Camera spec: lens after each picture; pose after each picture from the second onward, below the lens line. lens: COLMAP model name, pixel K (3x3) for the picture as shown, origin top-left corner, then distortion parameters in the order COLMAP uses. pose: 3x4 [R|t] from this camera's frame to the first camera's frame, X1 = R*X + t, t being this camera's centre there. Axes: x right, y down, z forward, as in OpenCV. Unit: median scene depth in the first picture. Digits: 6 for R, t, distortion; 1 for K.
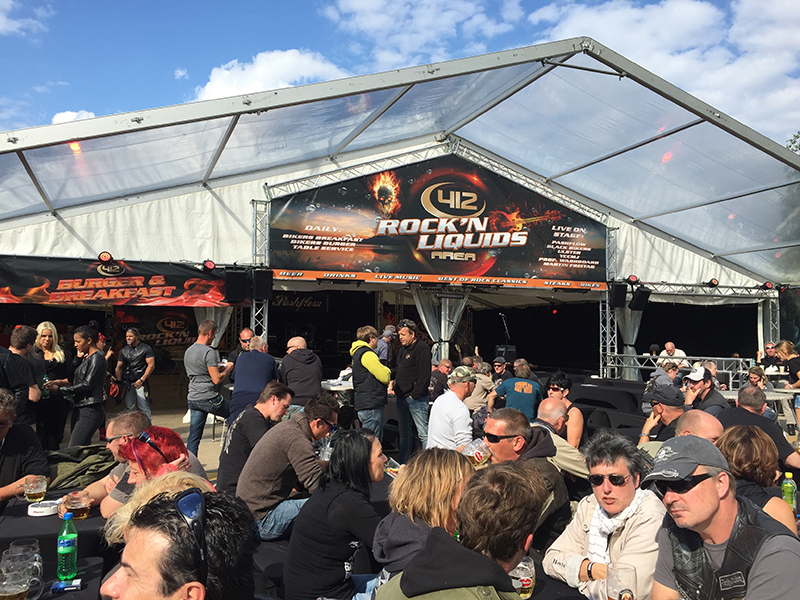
lens RADIAL K [[680.7, 0, 402.3], [0, 680.7, 302.0], [0, 0, 1]] dist [0.061499, -0.013635]
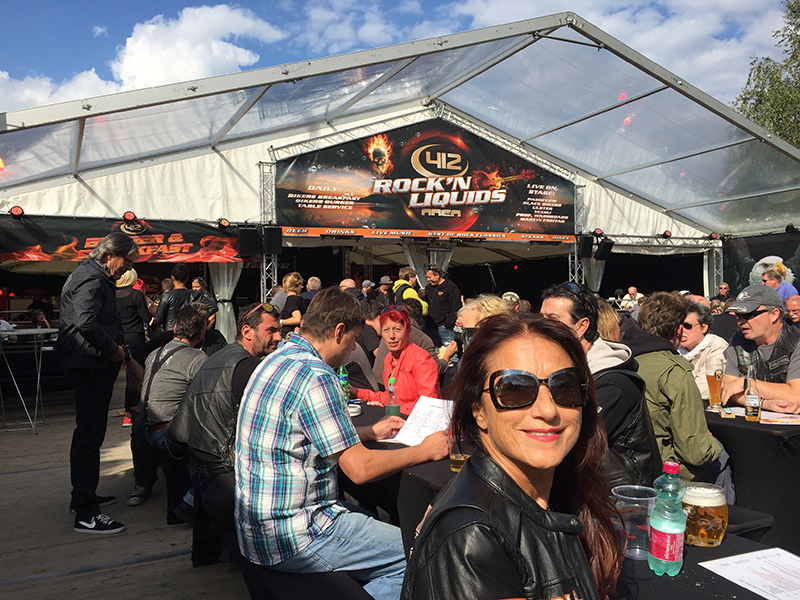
lens RADIAL K [[680.7, 0, 401.3], [0, 680.7, 303.4], [0, 0, 1]] dist [0.061499, -0.013635]
pose [[0.996471, -0.025016, 0.080129, -0.079964], [0.020714, 0.998322, 0.054070, 0.017278], [-0.081347, -0.052219, 0.995317, -0.089781]]
